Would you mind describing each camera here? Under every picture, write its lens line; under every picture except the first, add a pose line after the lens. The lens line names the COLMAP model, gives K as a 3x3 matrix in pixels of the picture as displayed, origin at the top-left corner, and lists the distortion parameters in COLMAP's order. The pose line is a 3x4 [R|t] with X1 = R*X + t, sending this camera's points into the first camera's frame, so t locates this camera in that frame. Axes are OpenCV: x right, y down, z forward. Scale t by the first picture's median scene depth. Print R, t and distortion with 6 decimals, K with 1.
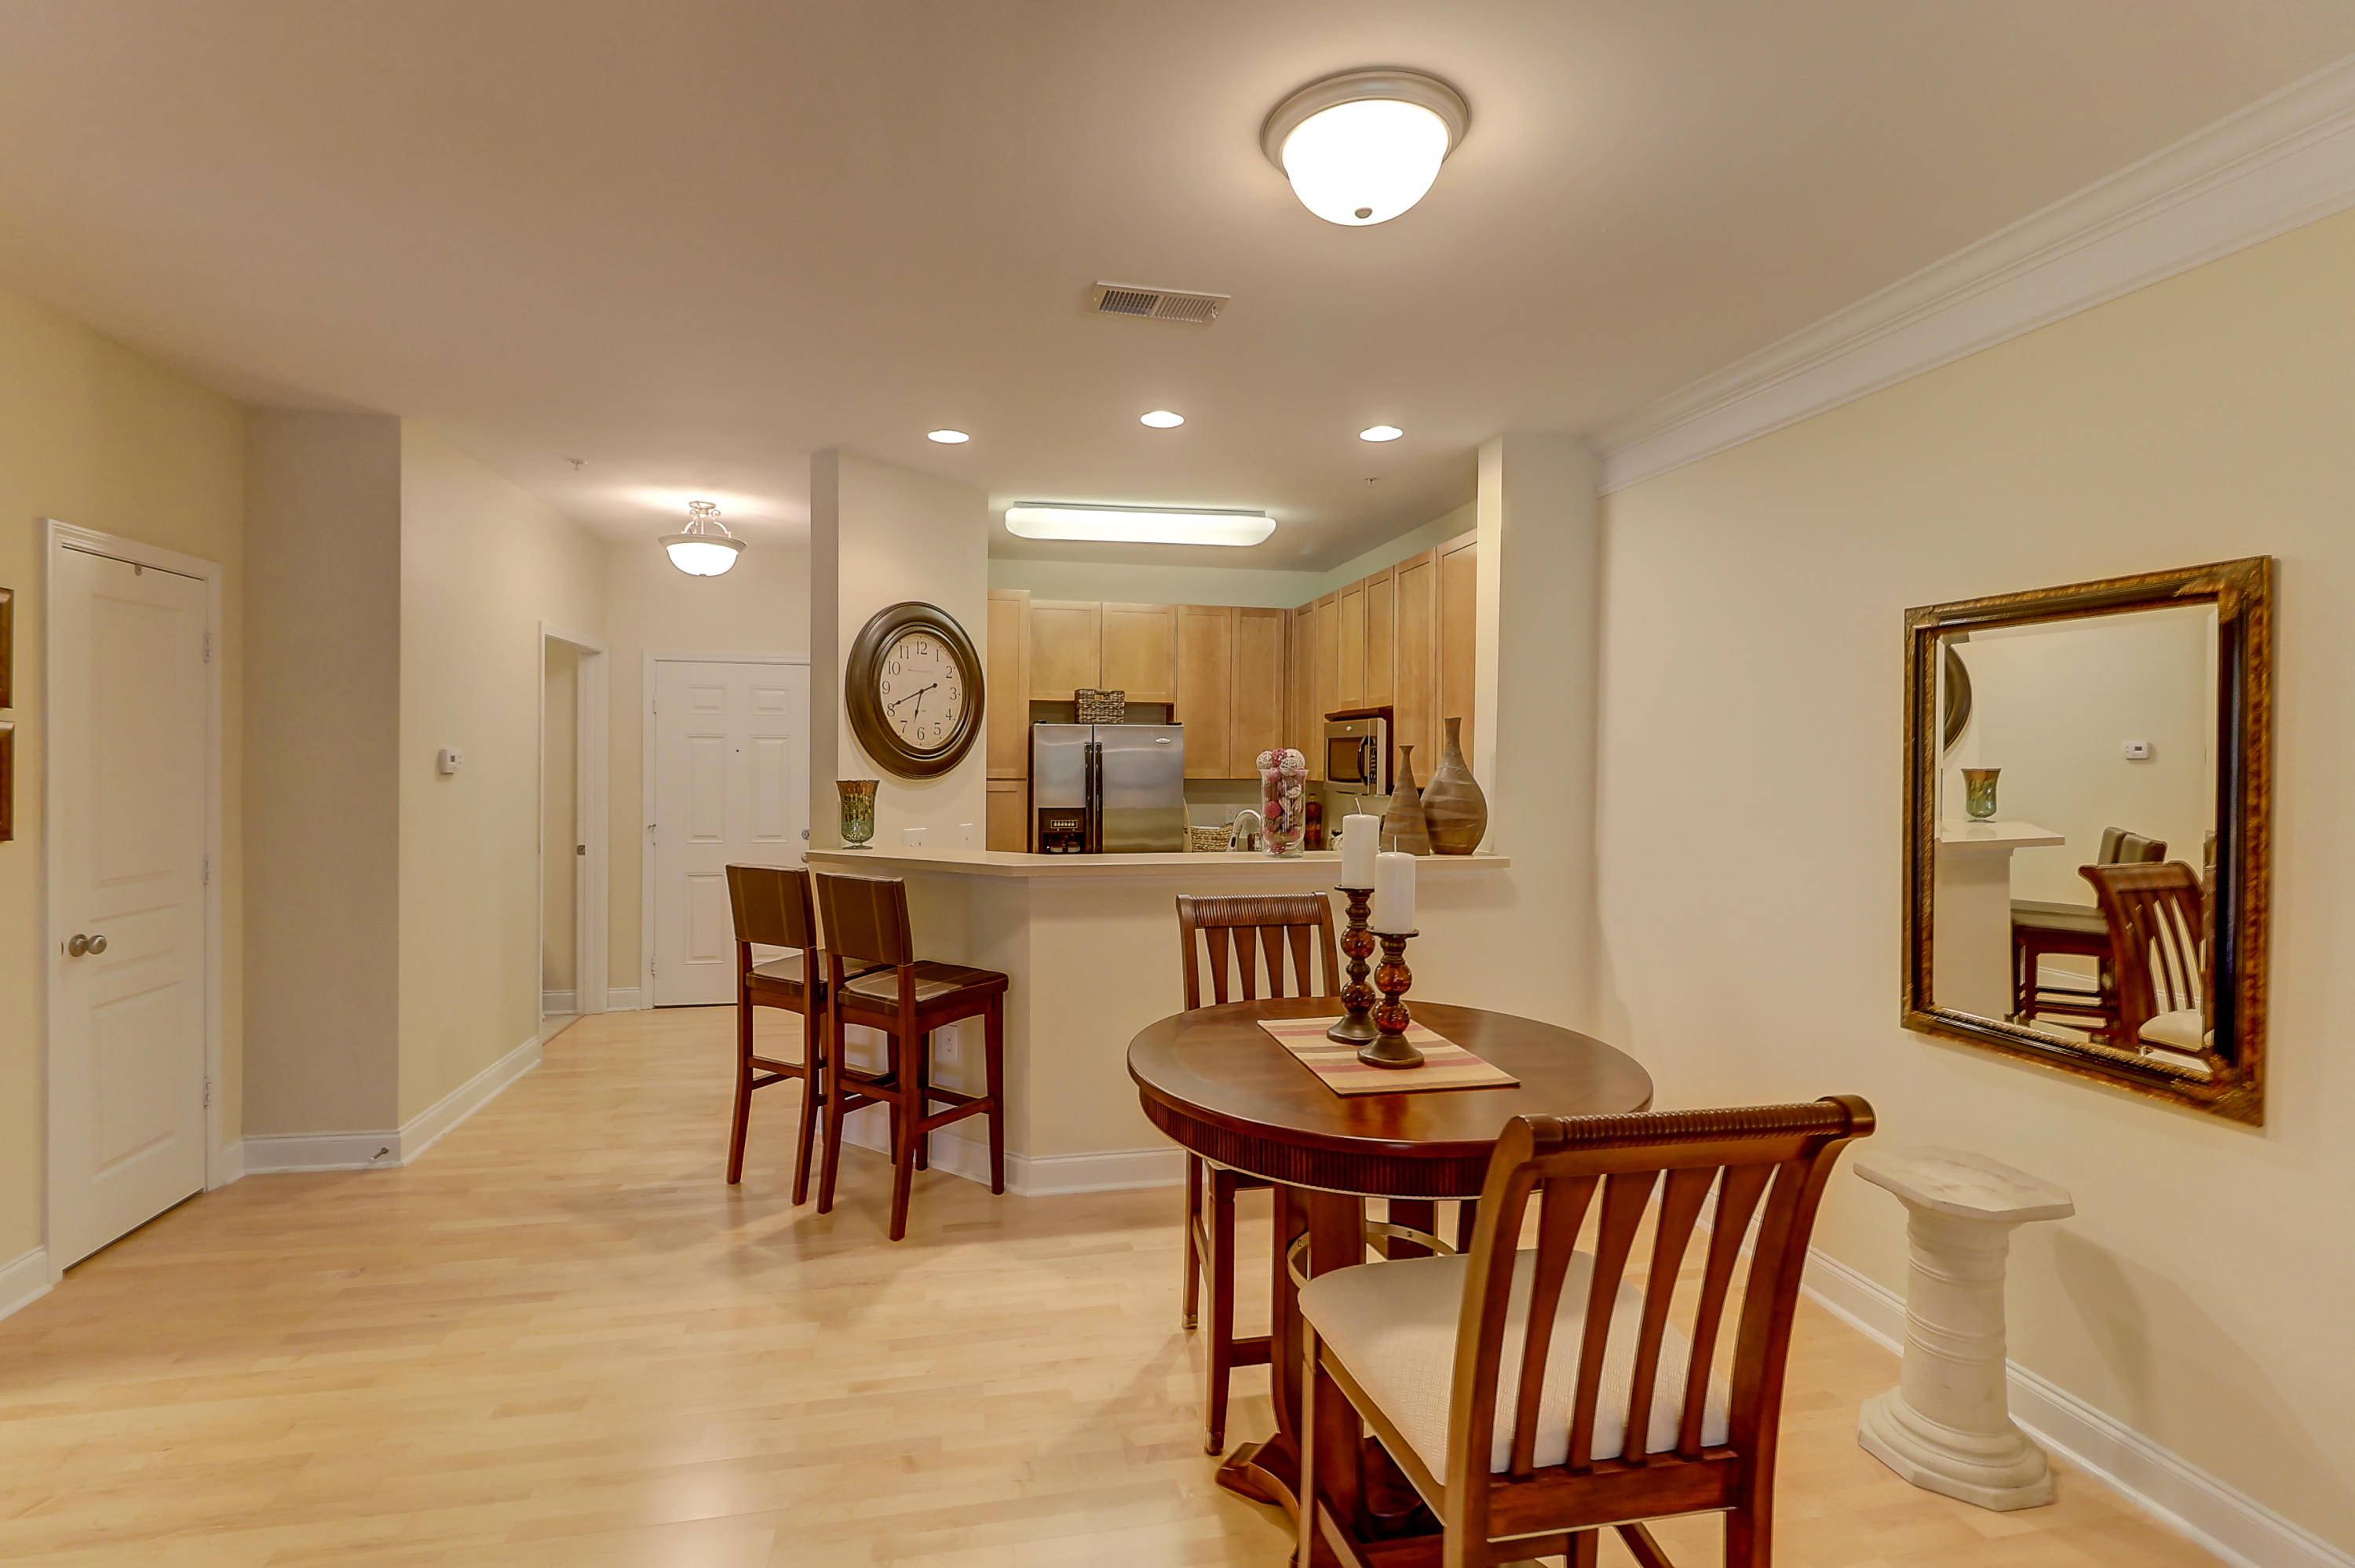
lens RADIAL K [[1082.1, 0, 1164.4], [0, 1082.1, 773.6], [0, 0, 1]] dist [0.009374, -0.005411]
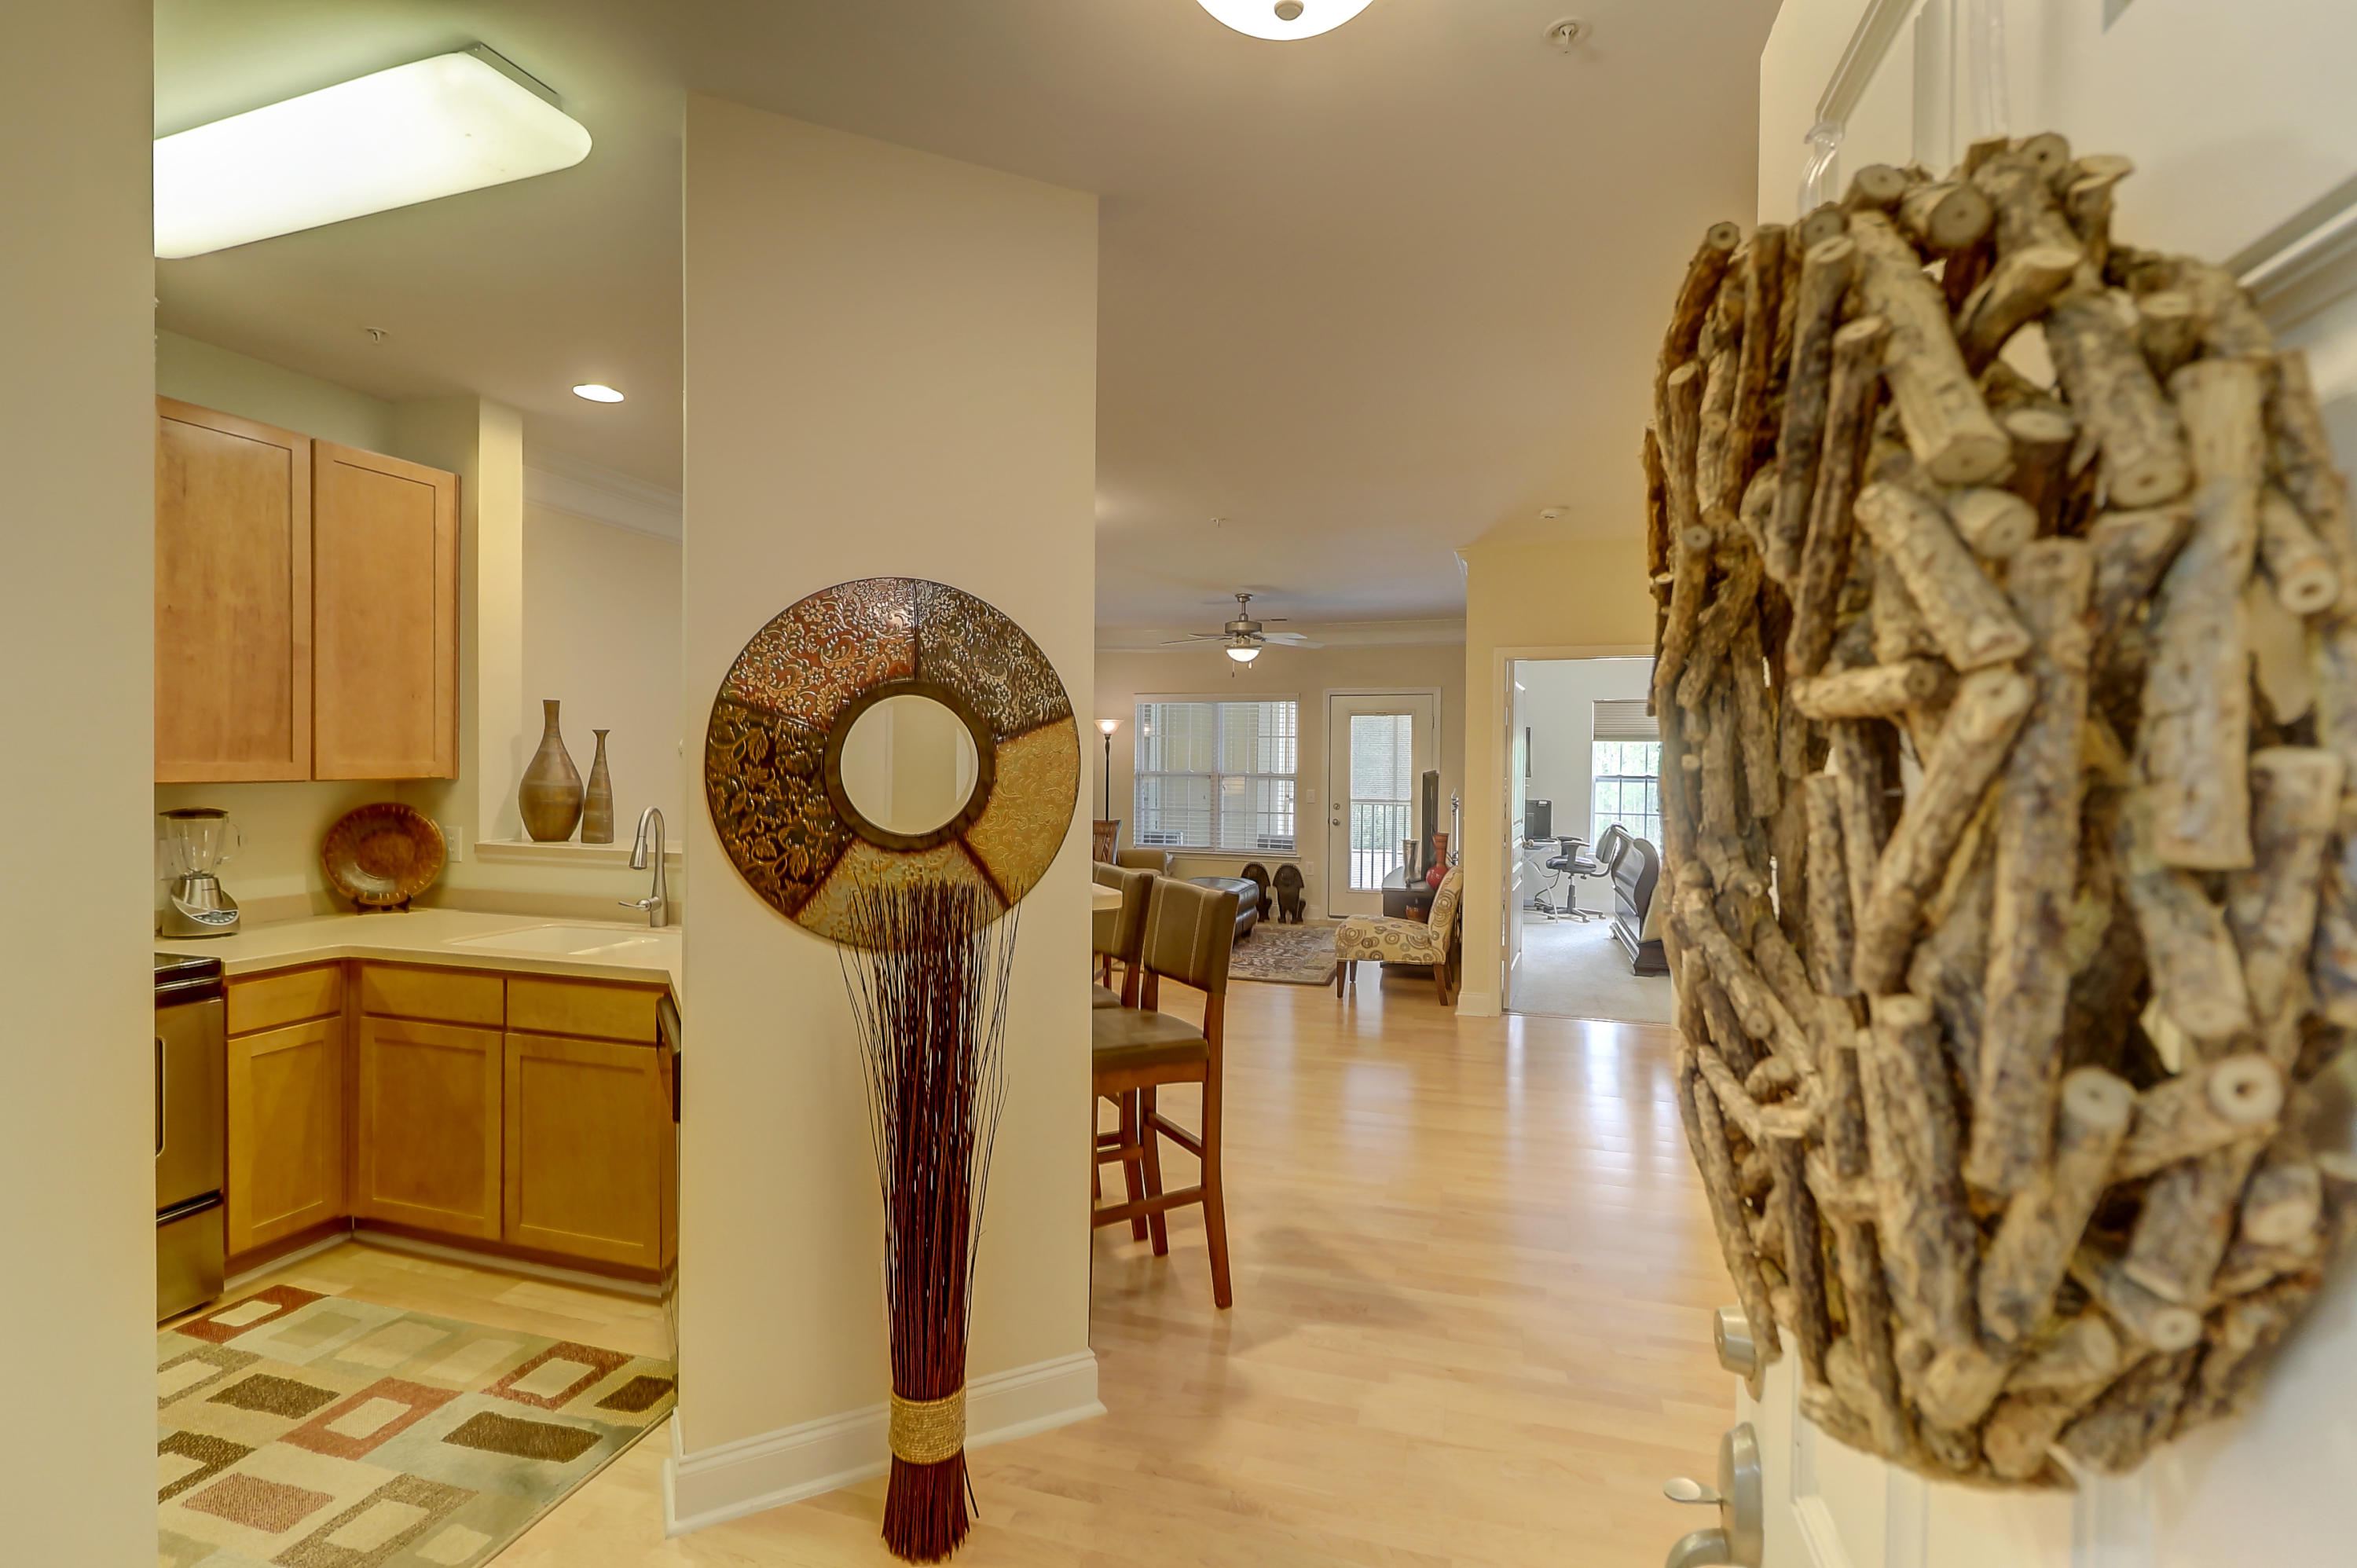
lens RADIAL K [[1083.1, 0, 1163.8], [0, 1083.1, 774.5], [0, 0, 1]] dist [0.009374, -0.005411]
pose [[-0.879843, -0.023443, 0.474687, -0.677911], [-0.009490, 0.999450, 0.031768, -0.021357], [-0.475170, 0.023446, -0.879581, 1.598410]]
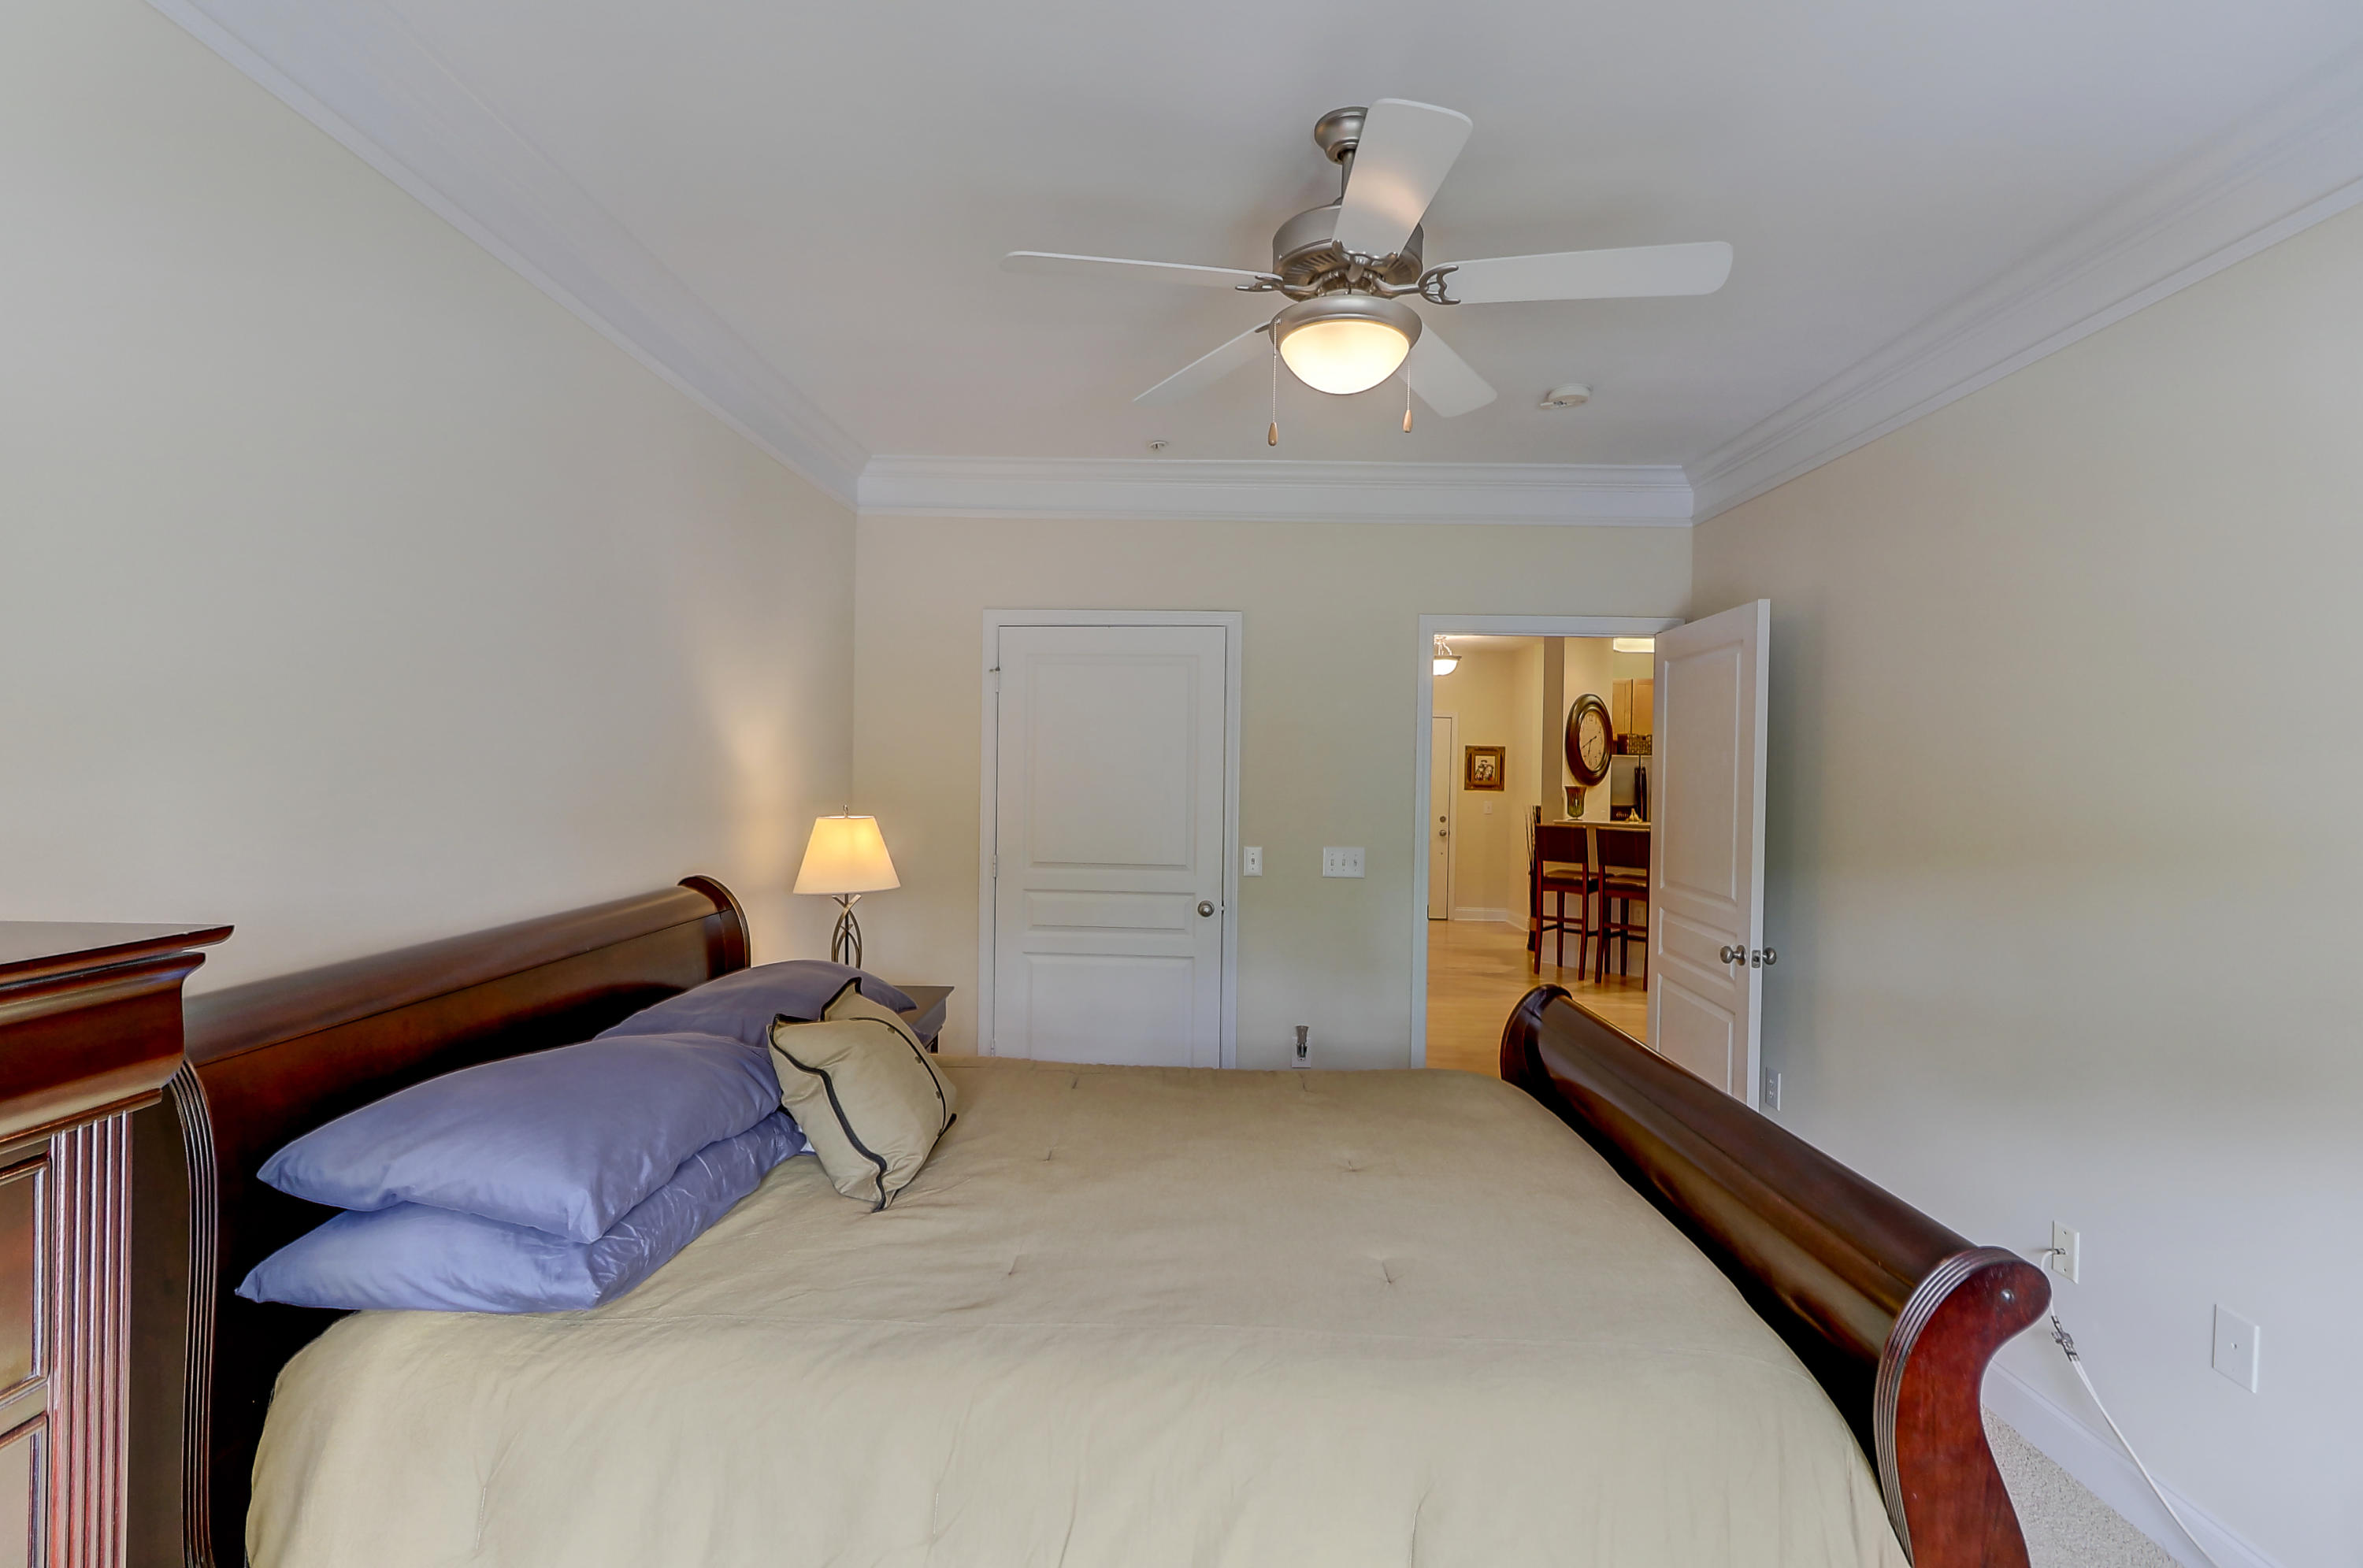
lens RADIAL K [[1085.8, 0, 1173.7], [0, 1085.8, 775.3], [0, 0, 1]] dist [0.009374, -0.005411]
pose [[0.976490, 0.013556, -0.215134, -0.604285], [-0.016171, 0.999815, -0.010400, 0.020042], [0.214953, 0.013634, 0.976529, -1.173615]]
